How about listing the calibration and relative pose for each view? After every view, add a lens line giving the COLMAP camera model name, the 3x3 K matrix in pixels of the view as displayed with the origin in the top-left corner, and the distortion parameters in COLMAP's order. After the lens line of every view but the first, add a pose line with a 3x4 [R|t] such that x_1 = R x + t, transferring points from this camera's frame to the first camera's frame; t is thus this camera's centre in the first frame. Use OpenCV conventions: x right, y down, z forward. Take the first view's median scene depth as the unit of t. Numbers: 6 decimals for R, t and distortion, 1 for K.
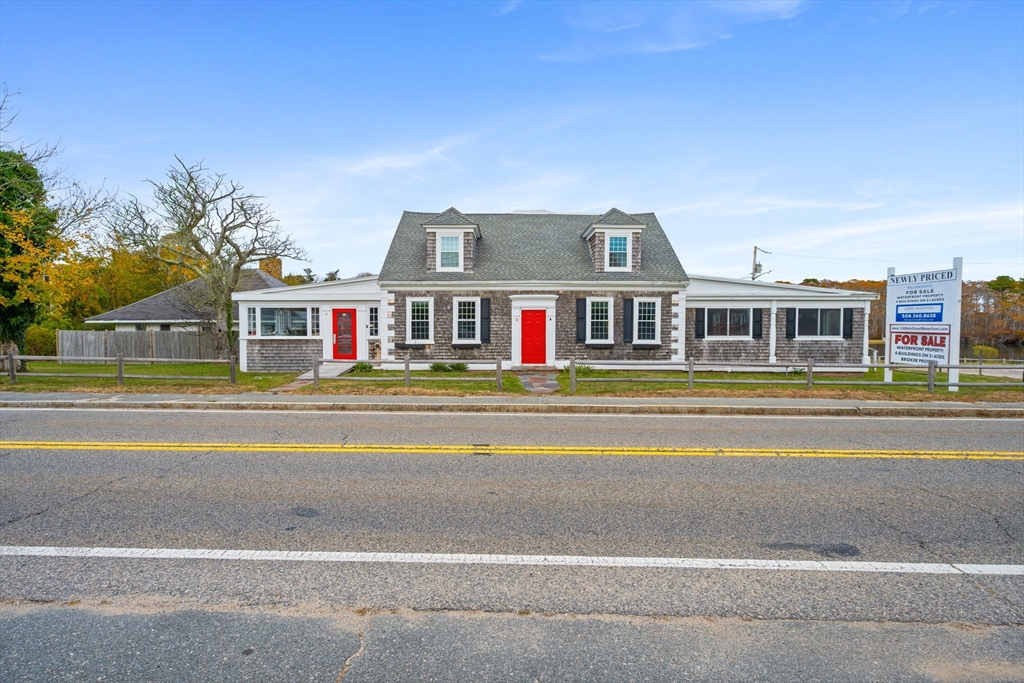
lens RADIAL K [[525.7, 0, 509.4], [0, 525.7, 350.9], [0, 0, 1]] dist [0.003010, 0.000245]
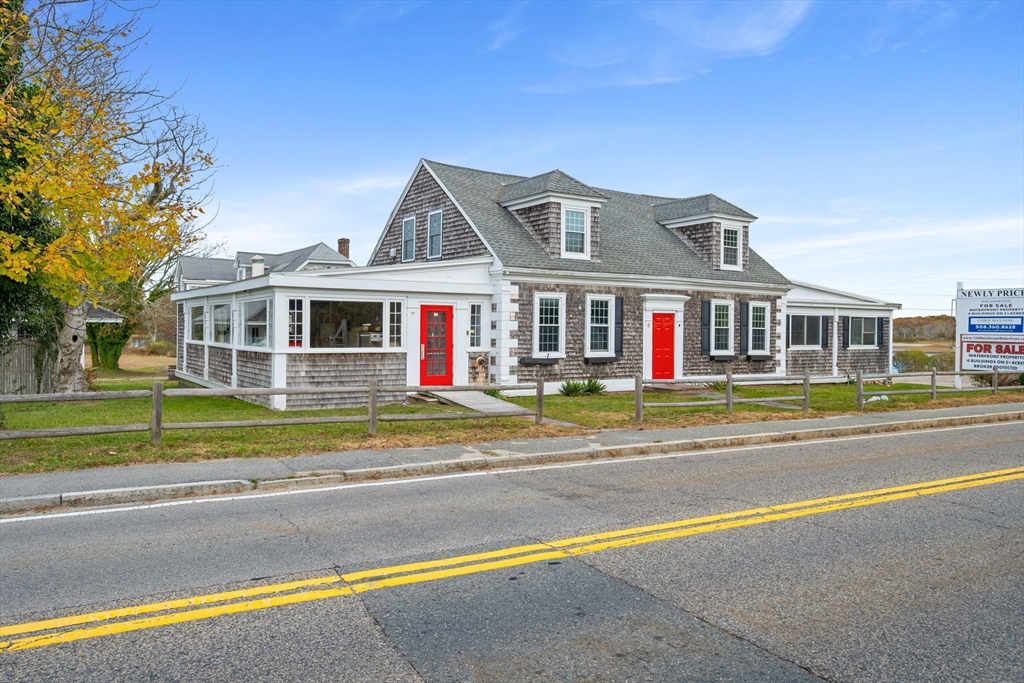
lens RADIAL K [[753.1, 0, 526.4], [0, 753.1, 359.7], [0, 0, 1]] dist [-0.003191, 0.009367]
pose [[0.838101, -0.013326, 0.545353, -0.747458], [0.018842, 0.999812, -0.004525, -0.006874], [-0.545190, 0.014068, 0.838194, 0.160515]]
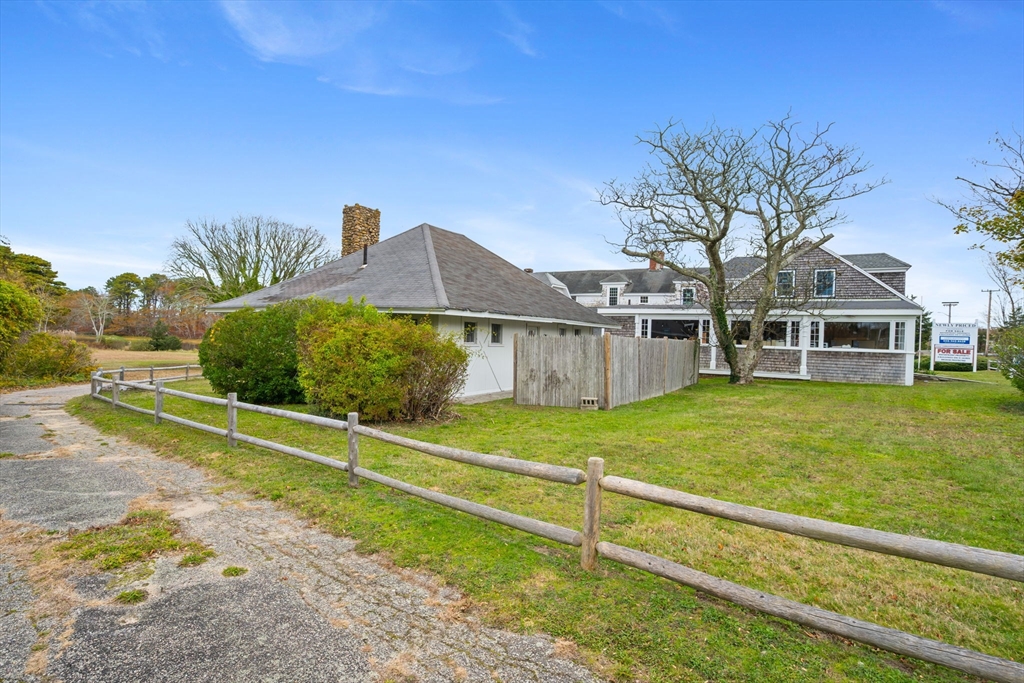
lens RADIAL K [[525.7, 0, 513.8], [0, 525.7, 340.6], [0, 0, 1]] dist [0.003010, 0.000245]
pose [[0.526968, 0.011859, 0.849802, -1.819737], [0.013463, 0.999661, -0.022298, -0.034222], [-0.849778, 0.023192, 0.526630, 1.145226]]
